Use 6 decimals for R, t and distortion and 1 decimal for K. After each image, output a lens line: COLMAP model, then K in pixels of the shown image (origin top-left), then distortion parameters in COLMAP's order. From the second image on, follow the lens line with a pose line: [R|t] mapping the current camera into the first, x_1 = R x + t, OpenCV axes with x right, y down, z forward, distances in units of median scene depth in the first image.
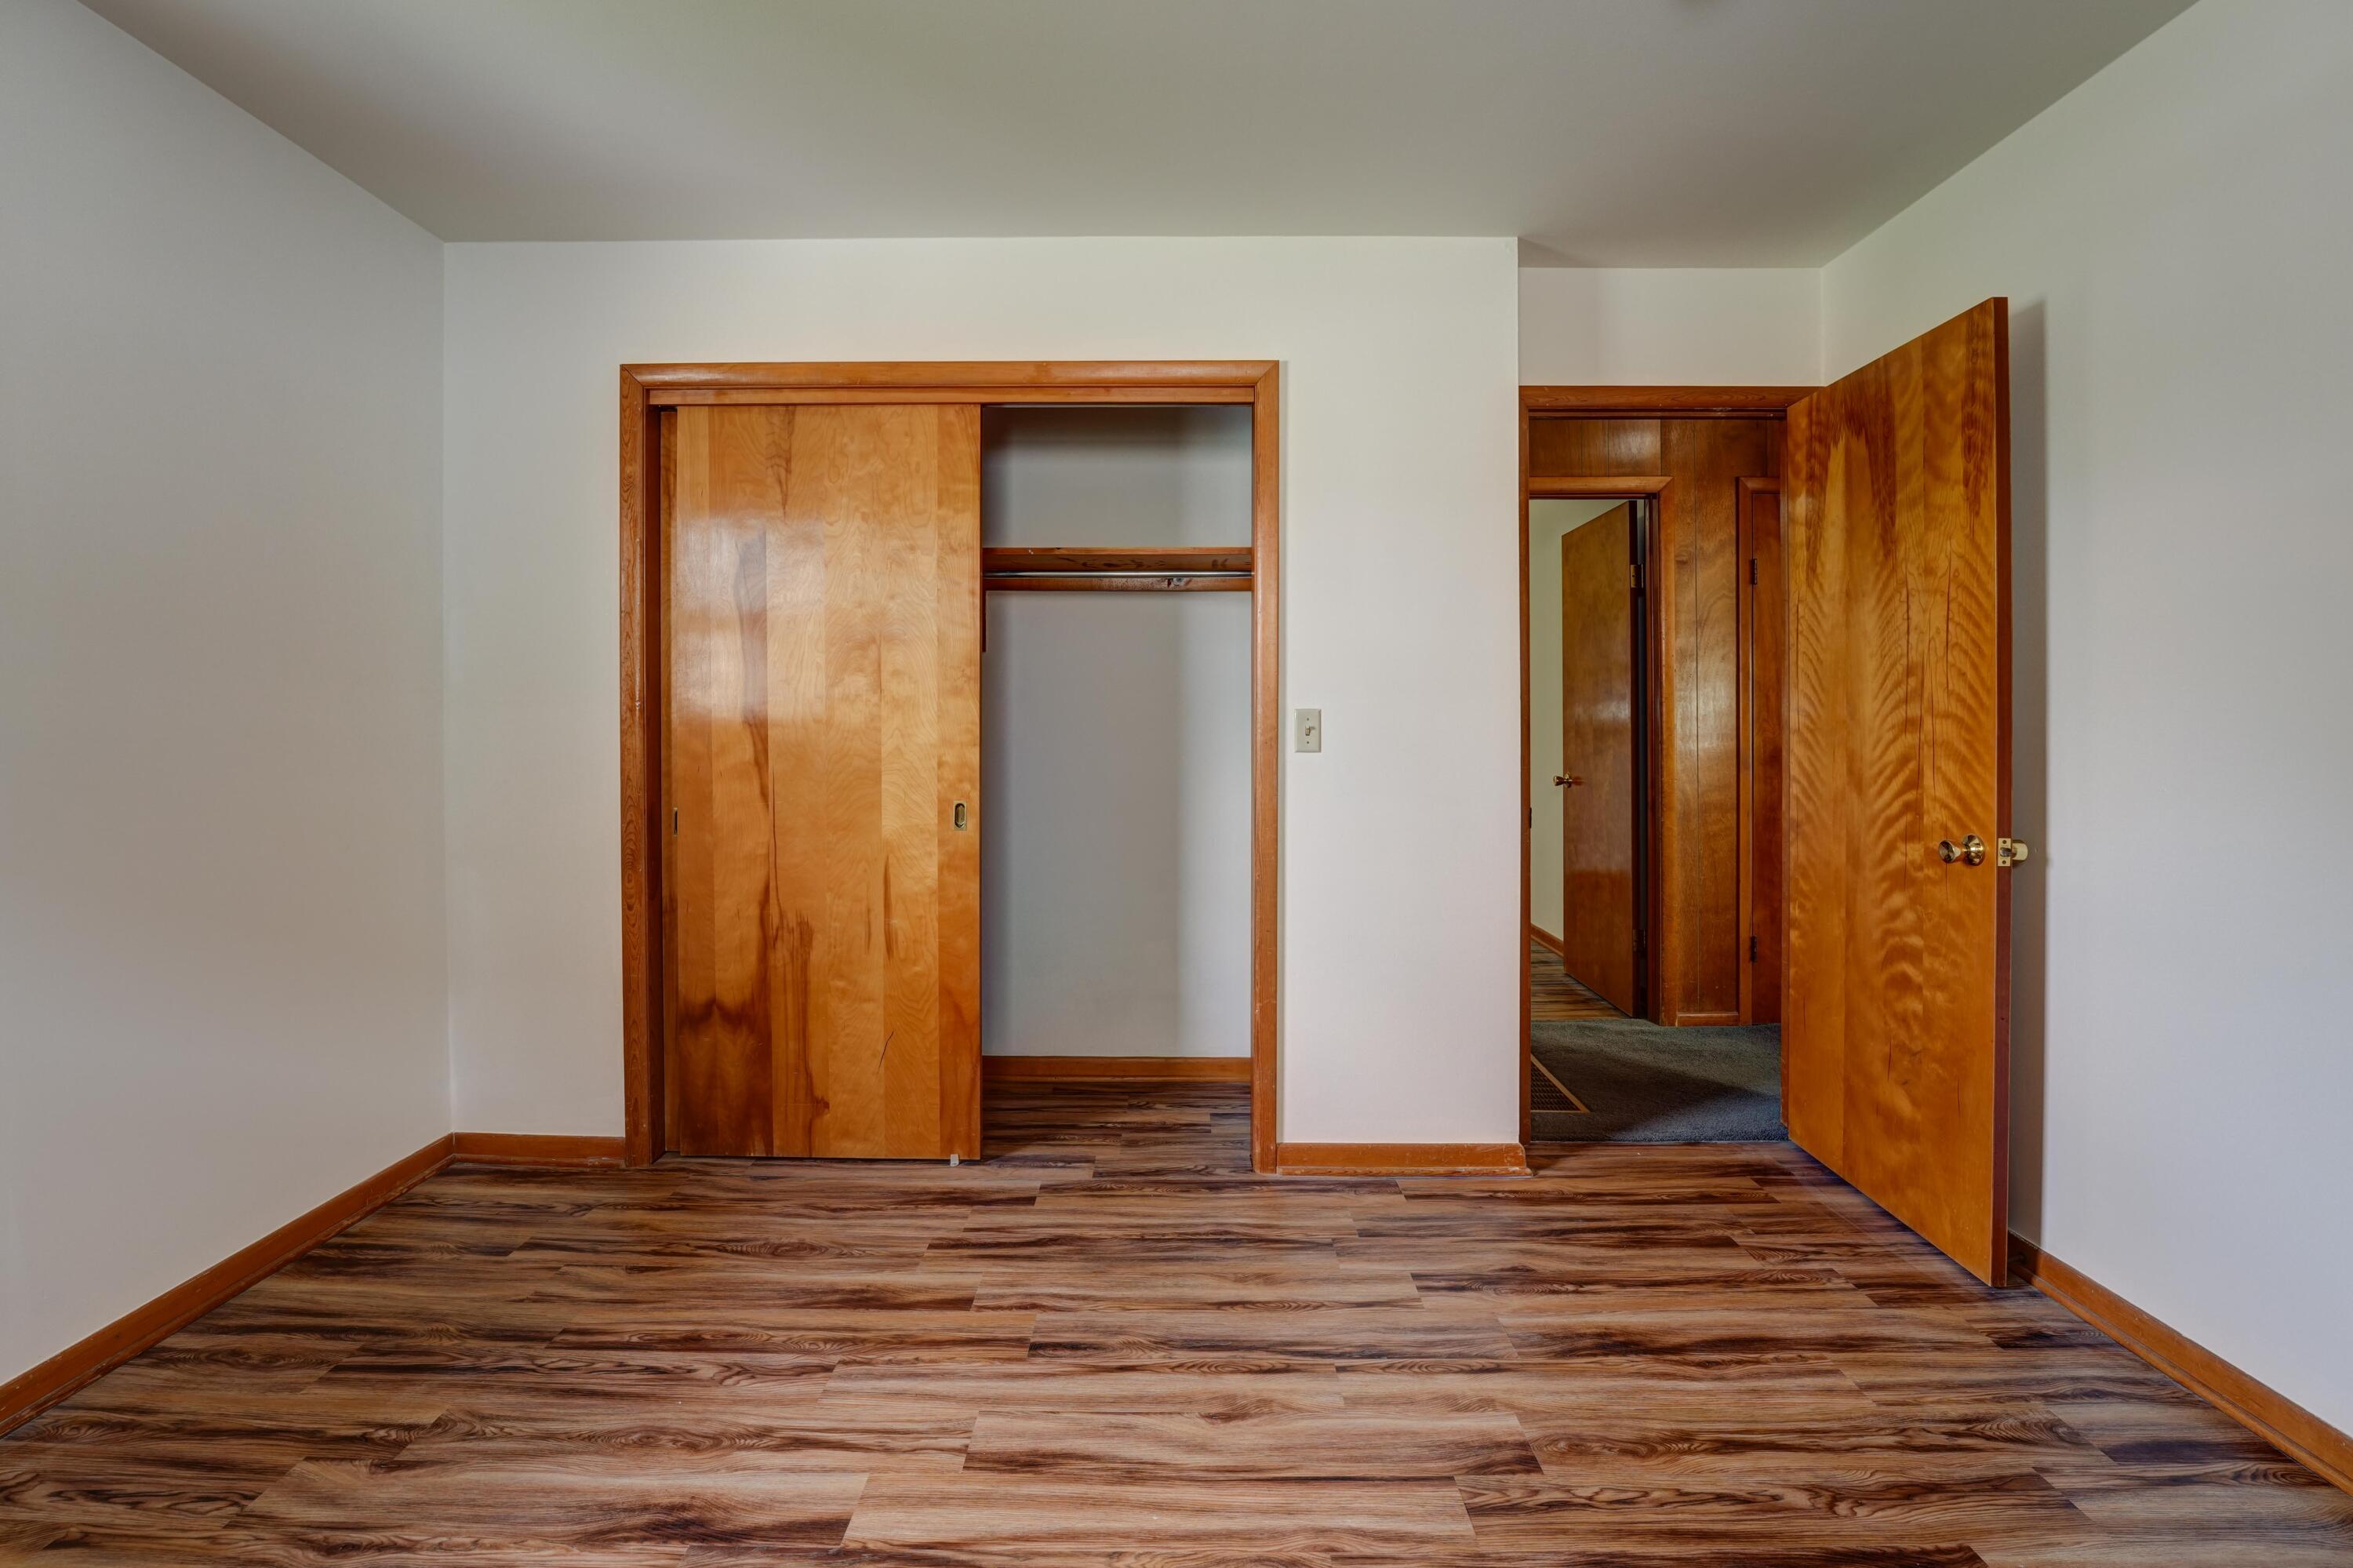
lens RADIAL K [[1033.9, 0, 1176.4], [0, 1033.9, 722.9], [0, 0, 1]] dist [-0.022951, 0.000809]
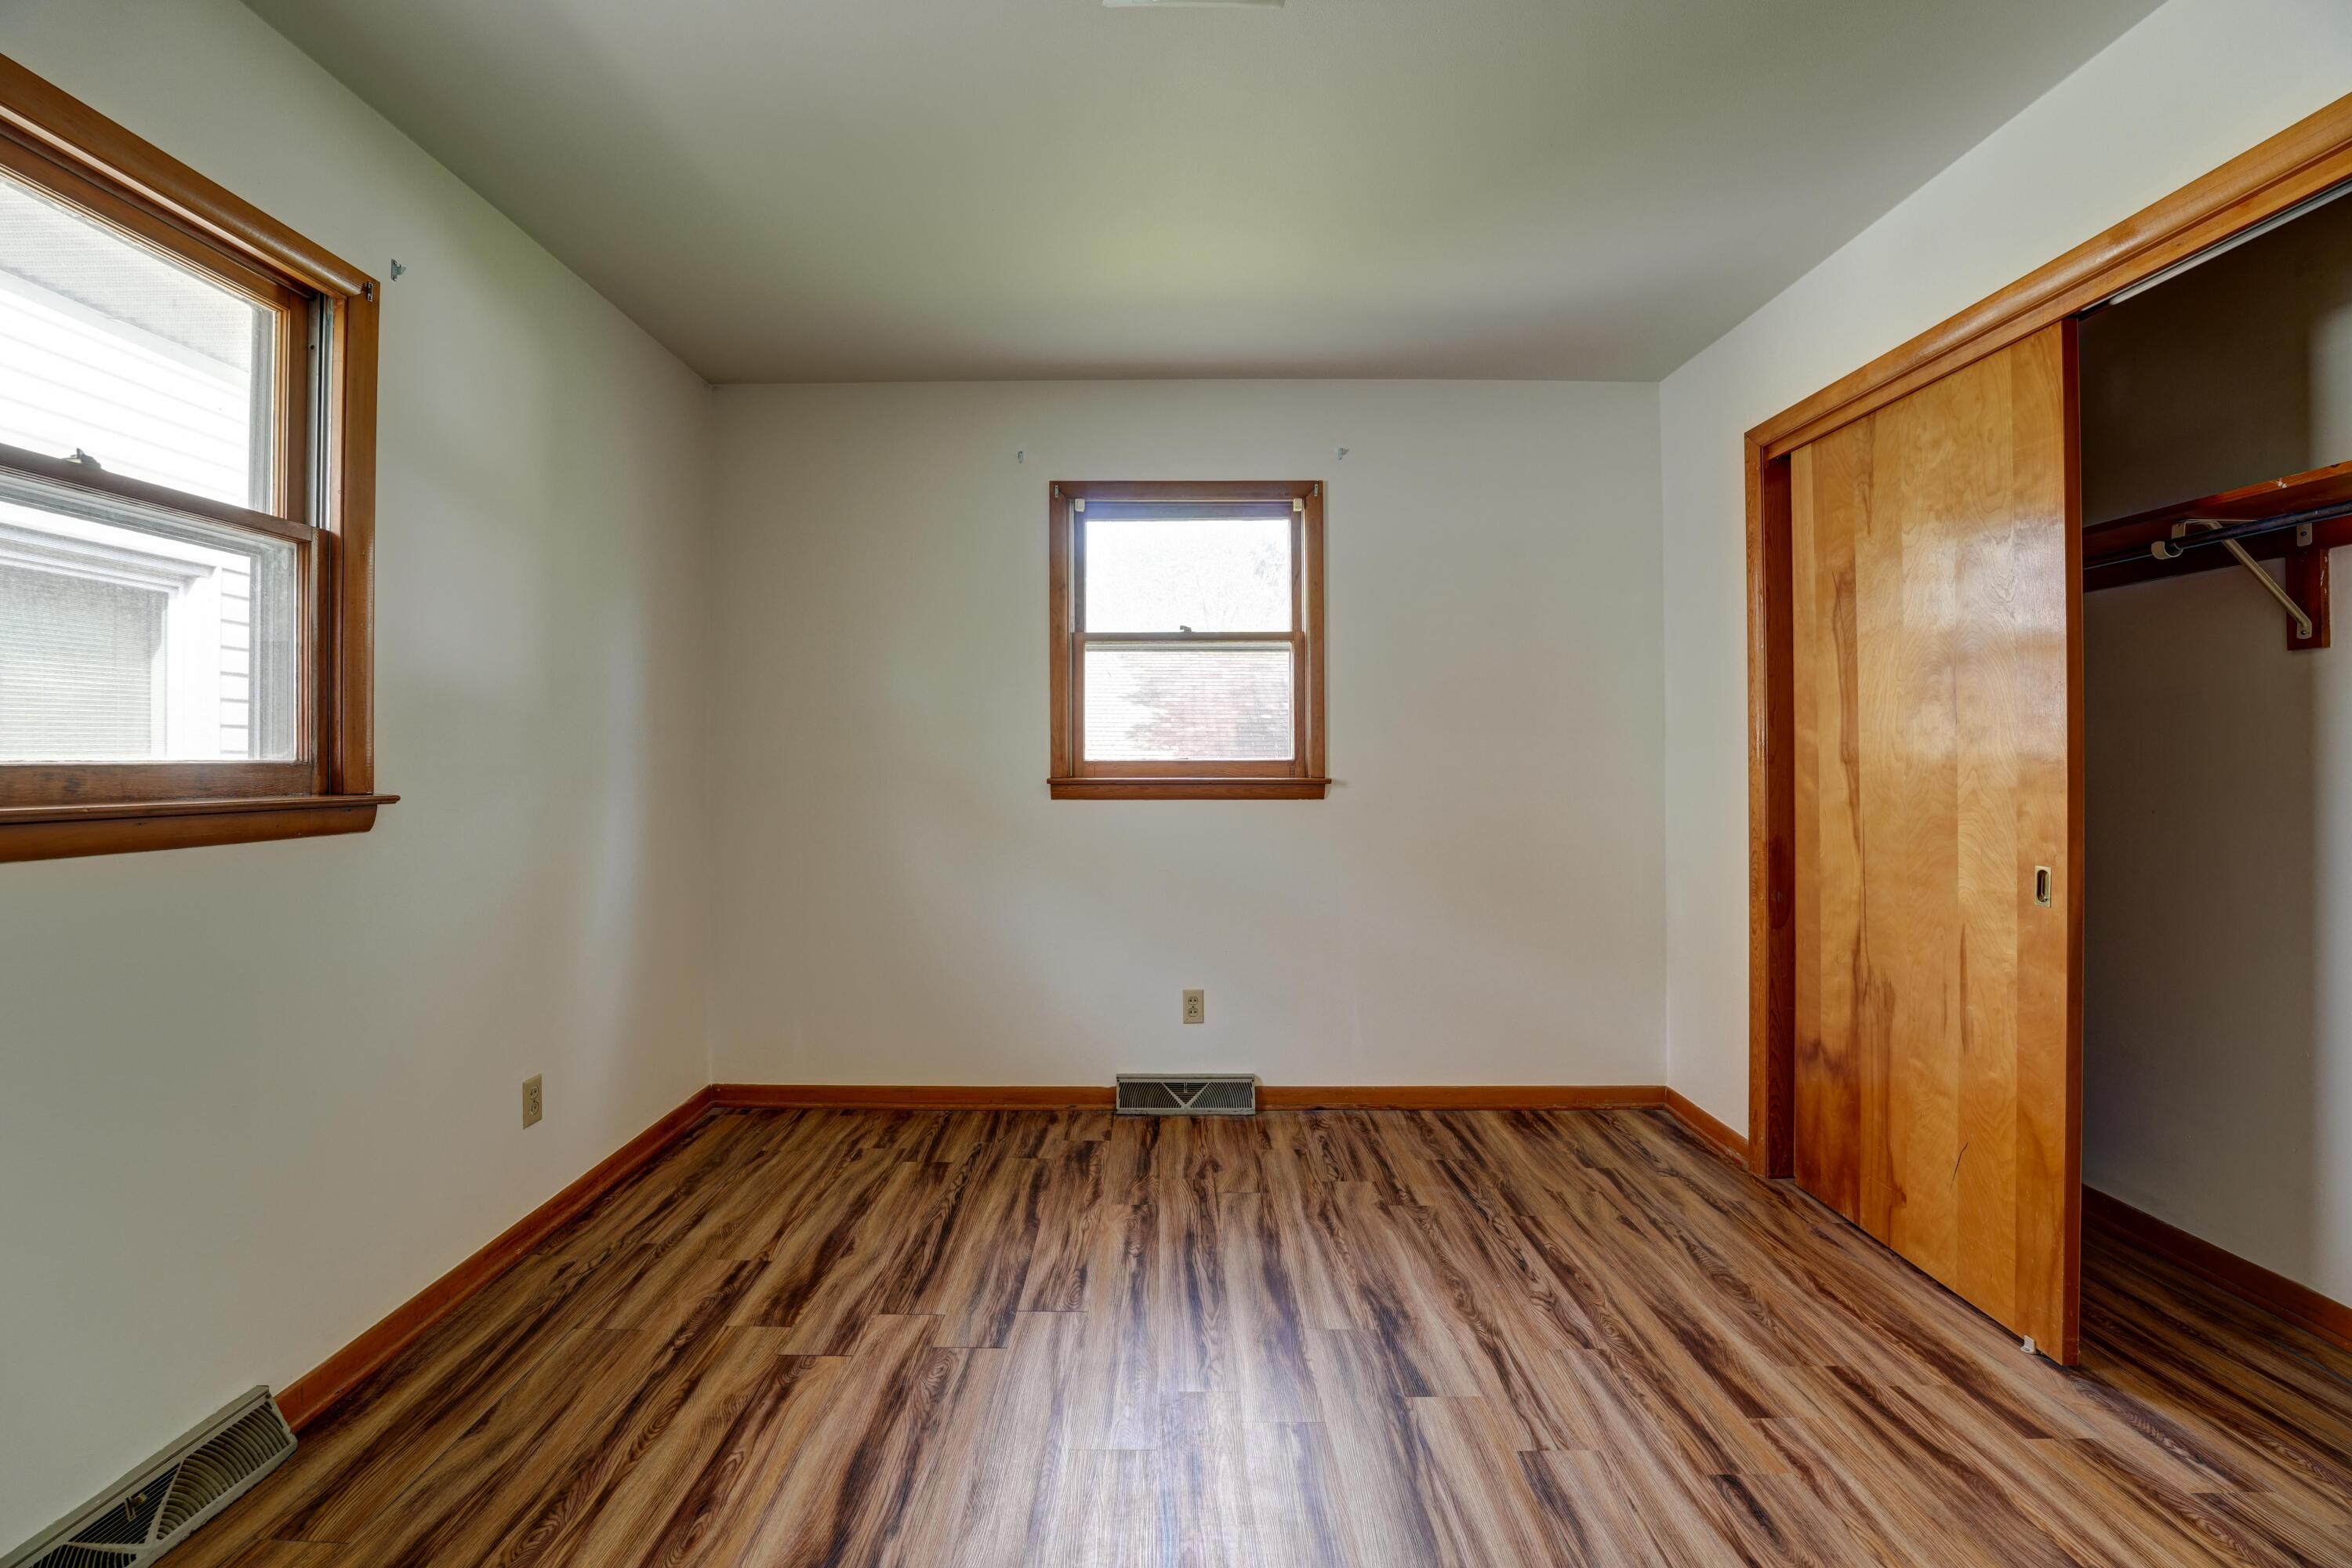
lens RADIAL K [[979.1, 0, 1158.7], [0, 979.1, 758.5], [0, 0, 1]] dist [-0.022042, 0.000849]
pose [[-0.003028, -0.001021, -0.999995, 0.484883], [-0.001761, 0.999998, -0.001016, -0.000034], [0.999994, 0.001758, -0.003030, 0.370409]]
